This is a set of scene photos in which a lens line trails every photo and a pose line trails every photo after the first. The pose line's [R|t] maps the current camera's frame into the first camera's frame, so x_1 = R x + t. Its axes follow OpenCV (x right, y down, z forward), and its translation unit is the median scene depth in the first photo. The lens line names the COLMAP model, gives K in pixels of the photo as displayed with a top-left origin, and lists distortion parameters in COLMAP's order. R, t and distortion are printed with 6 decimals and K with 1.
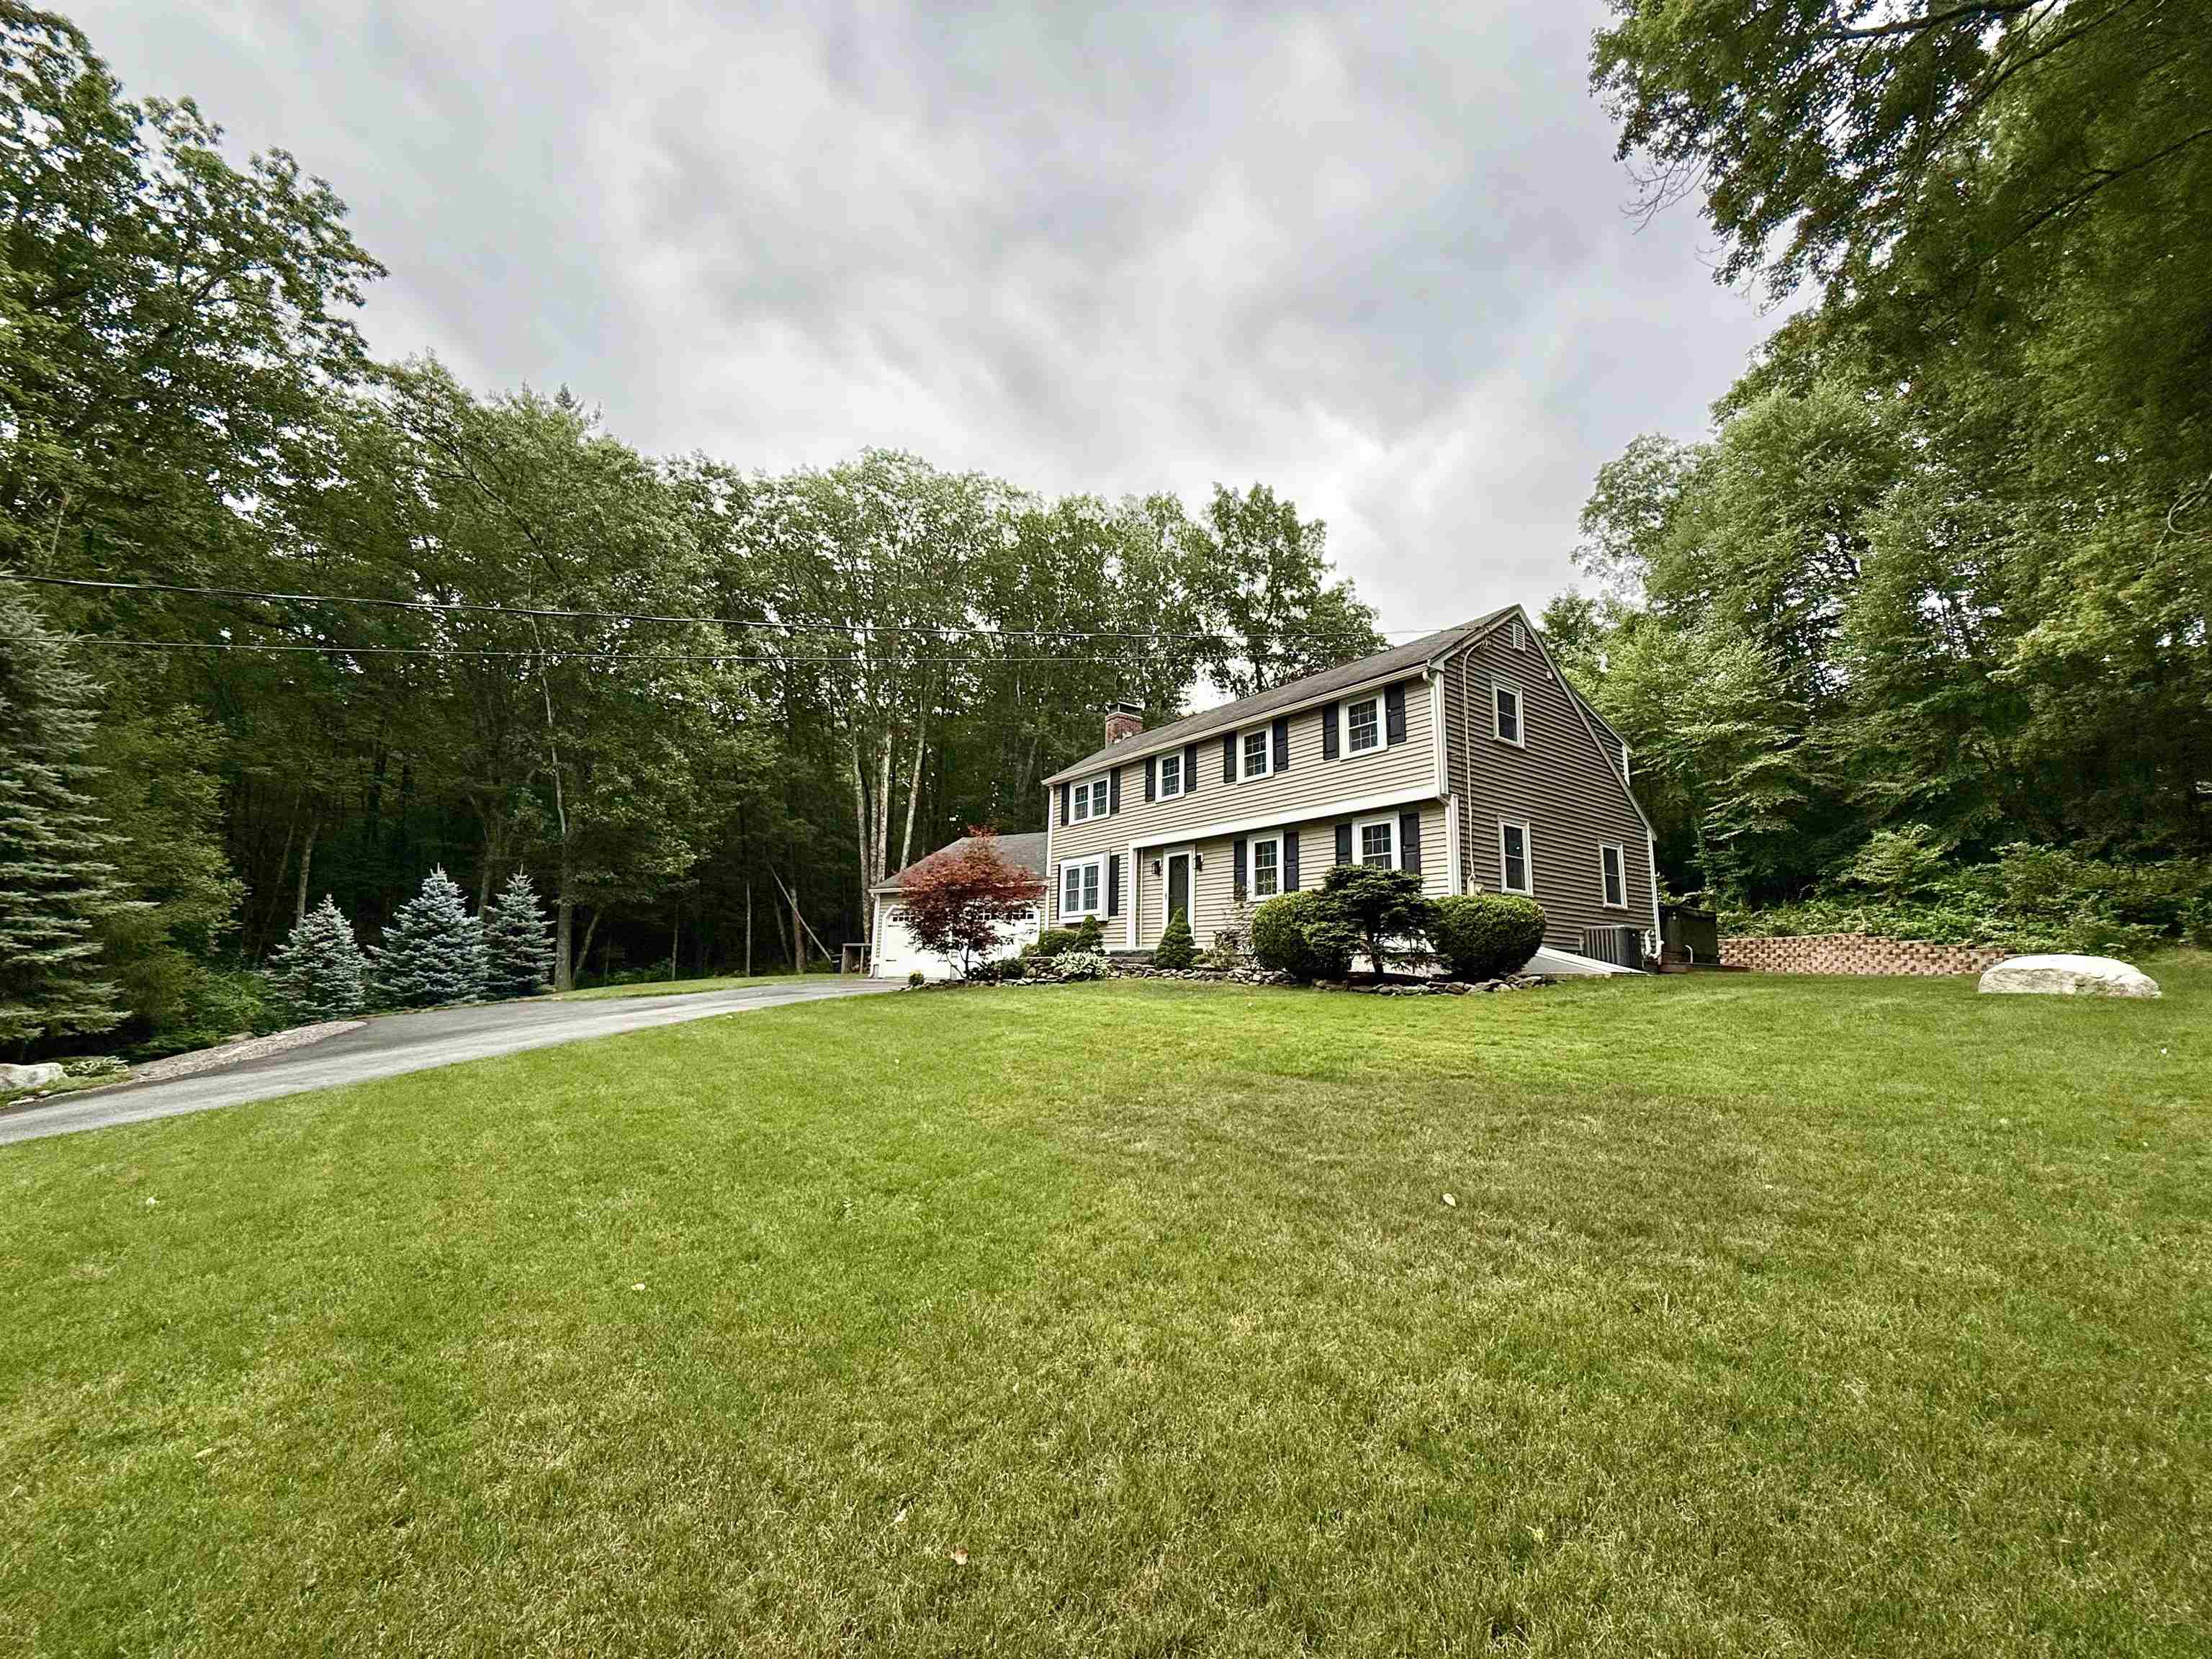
lens RADIAL K [[879.3, 0, 1110.5], [0, 879.3, 822.9], [0, 0, 1]] dist [-0.000920, 0.000849]
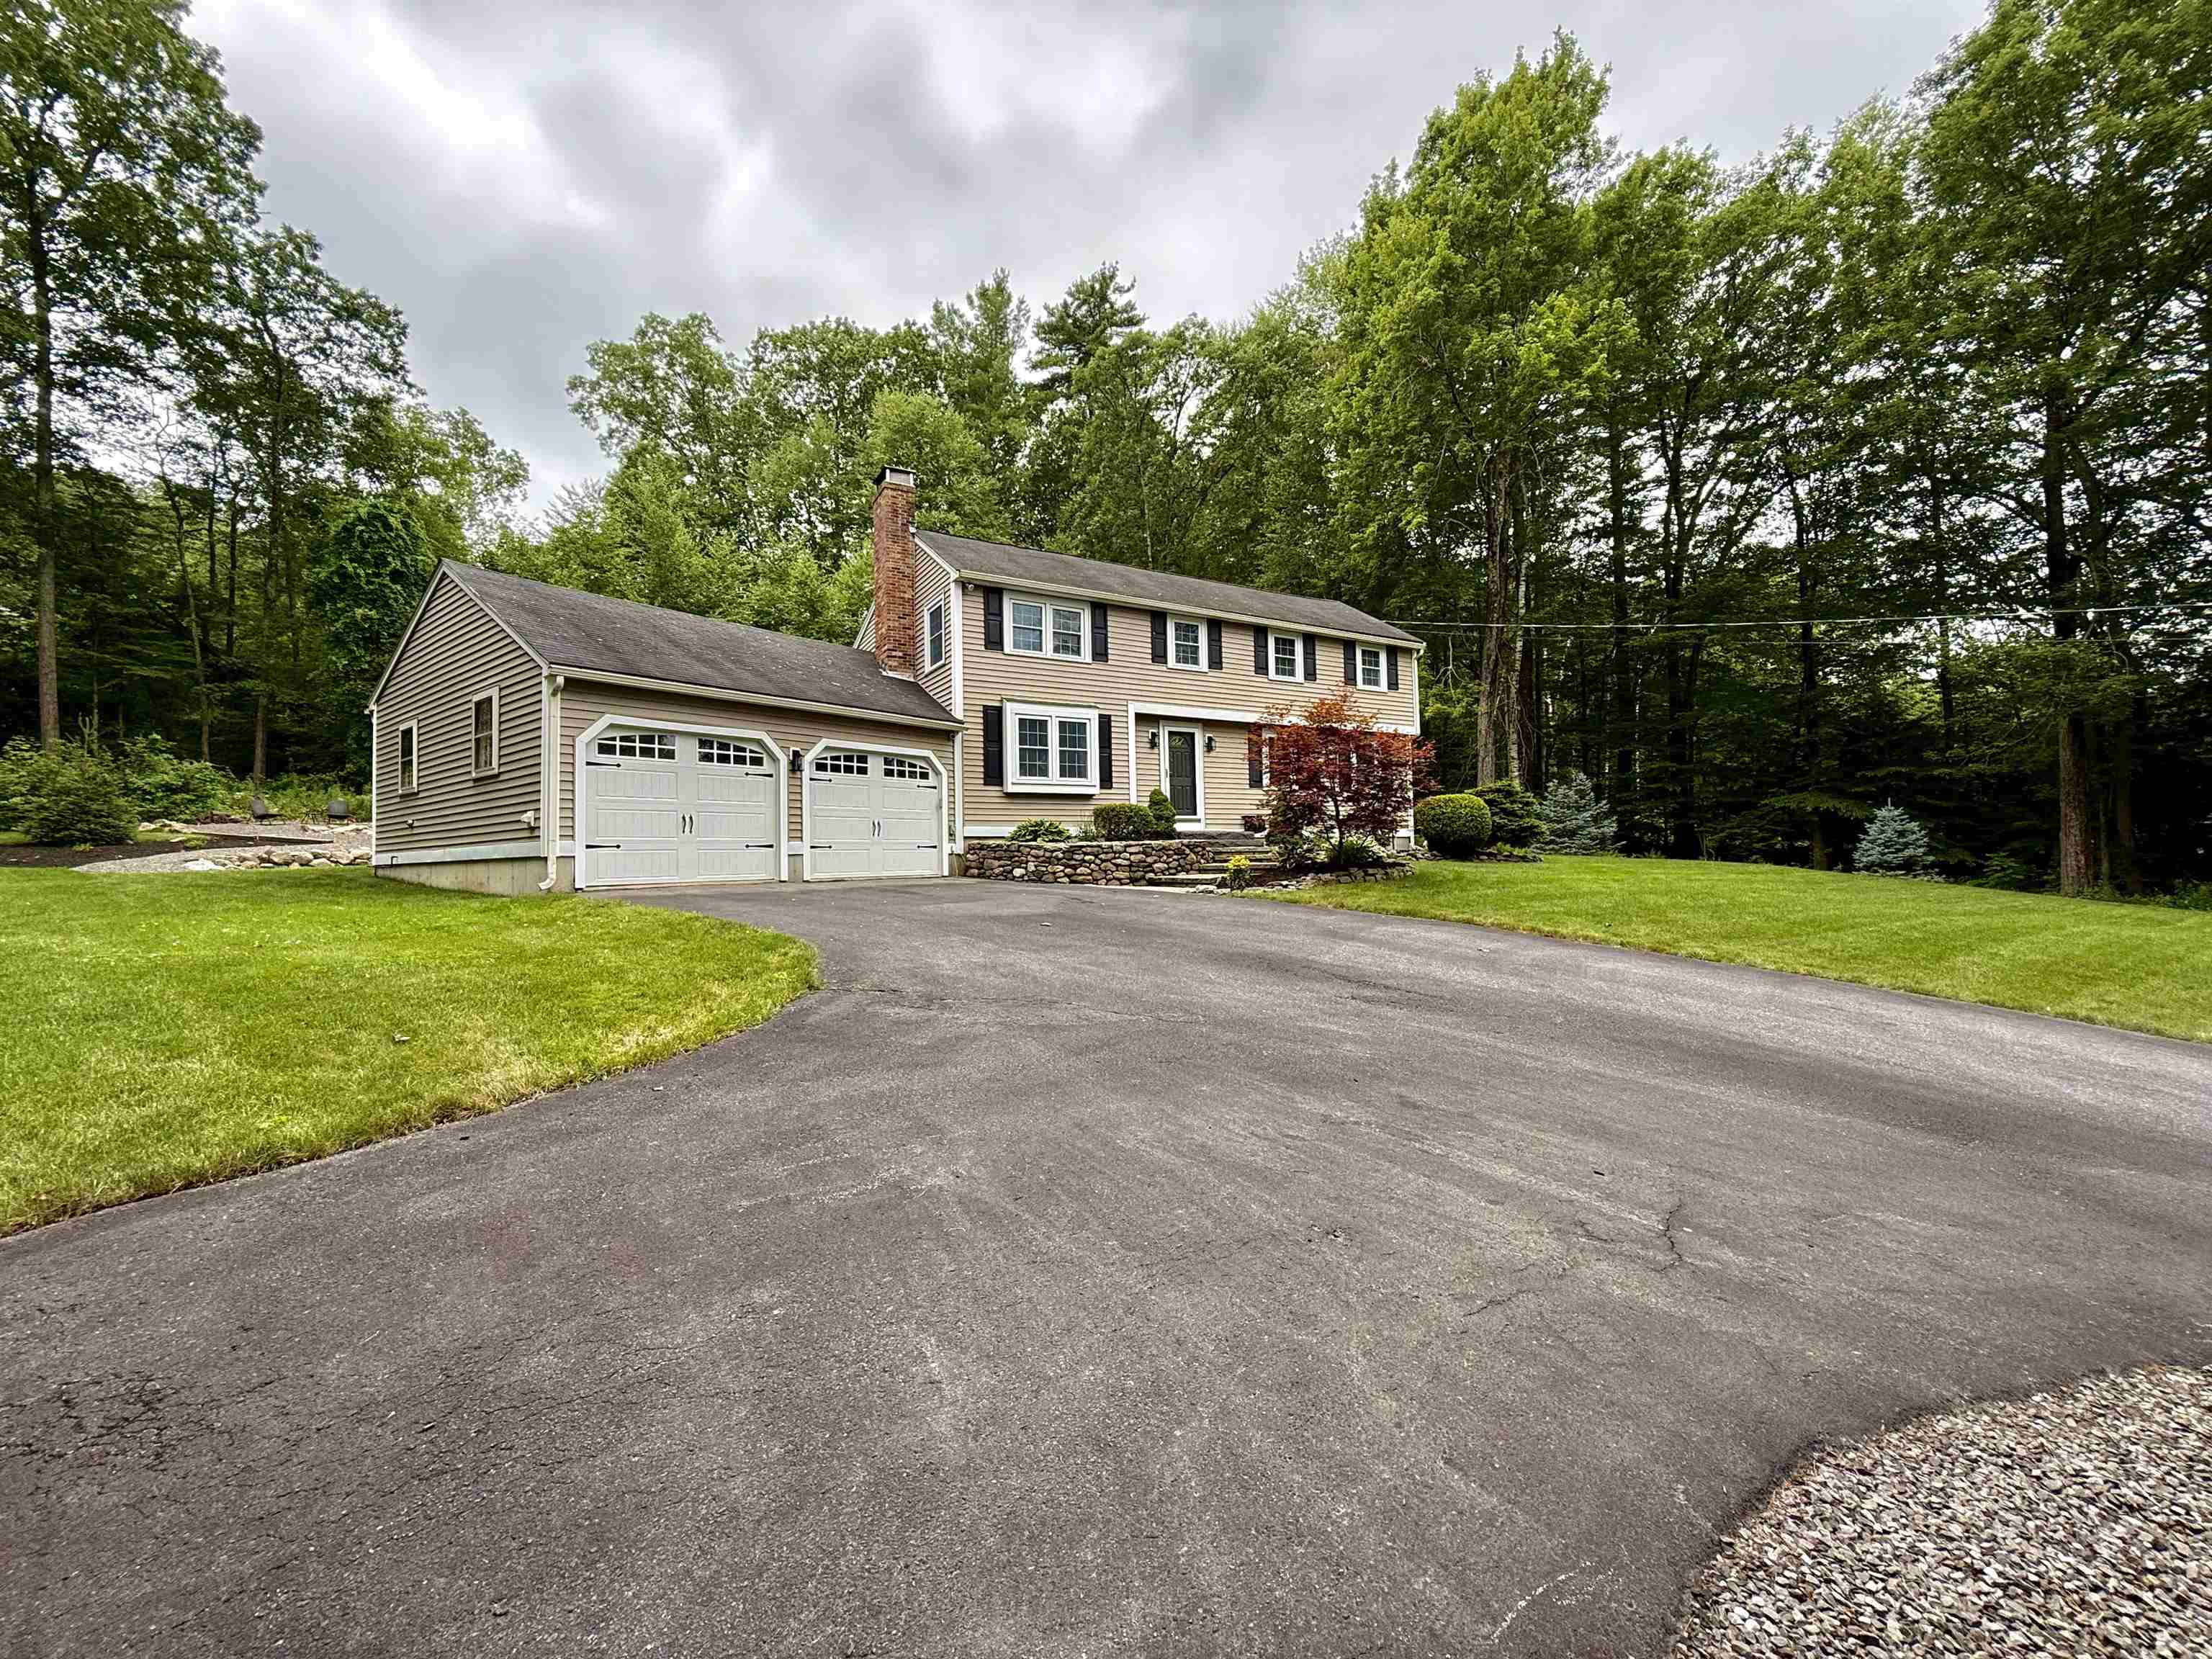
lens RADIAL K [[879.3, 0, 1105.9], [0, 879.3, 826.9], [0, 0, 1]] dist [-0.000920, 0.000849]
pose [[0.107132, 0.012513, 0.994166, -0.668443], [-0.153237, 0.988181, 0.004075, 0.113629], [-0.982365, -0.152779, 0.107783, 0.751887]]
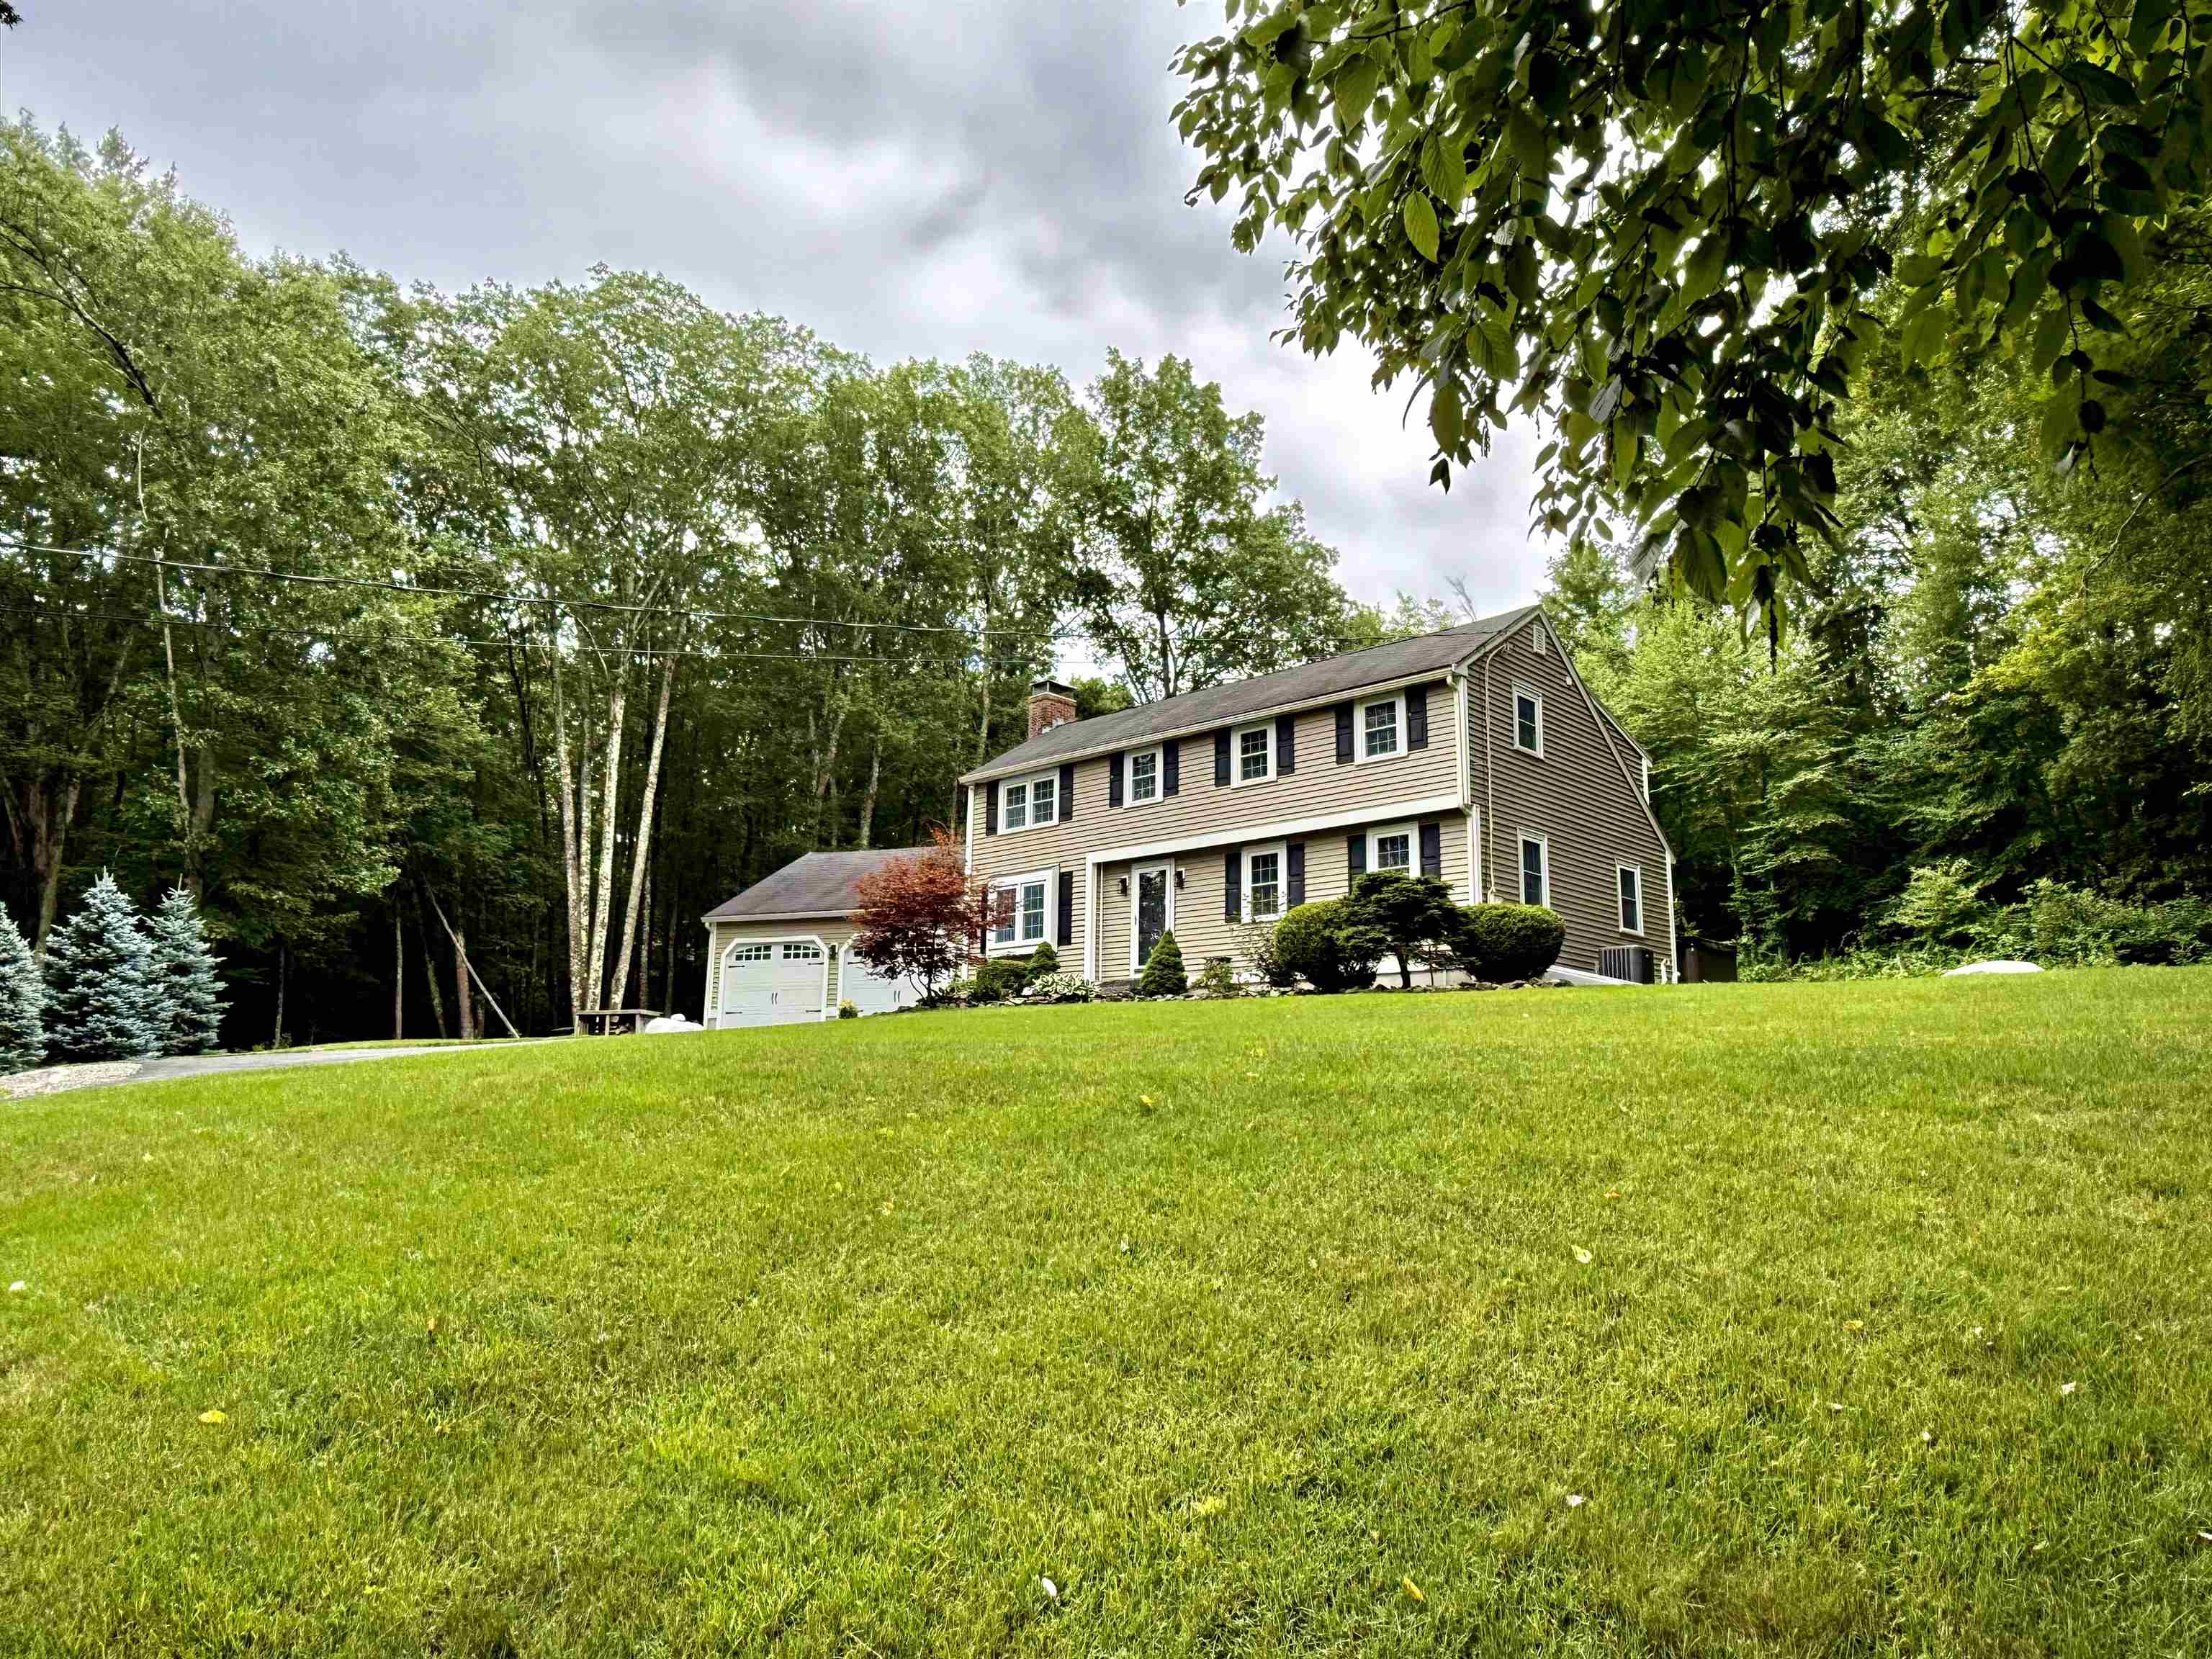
lens RADIAL K [[1477.3, 0, 1111.0], [0, 1477.3, 835.2], [0, 0, 1]] dist [0.000978, -0.001027]
pose [[0.985000, 0.024344, 0.170831, -0.158847], [-0.021871, 0.999627, -0.016343, 0.020471], [-0.171166, 0.012361, 0.985165, -0.299567]]
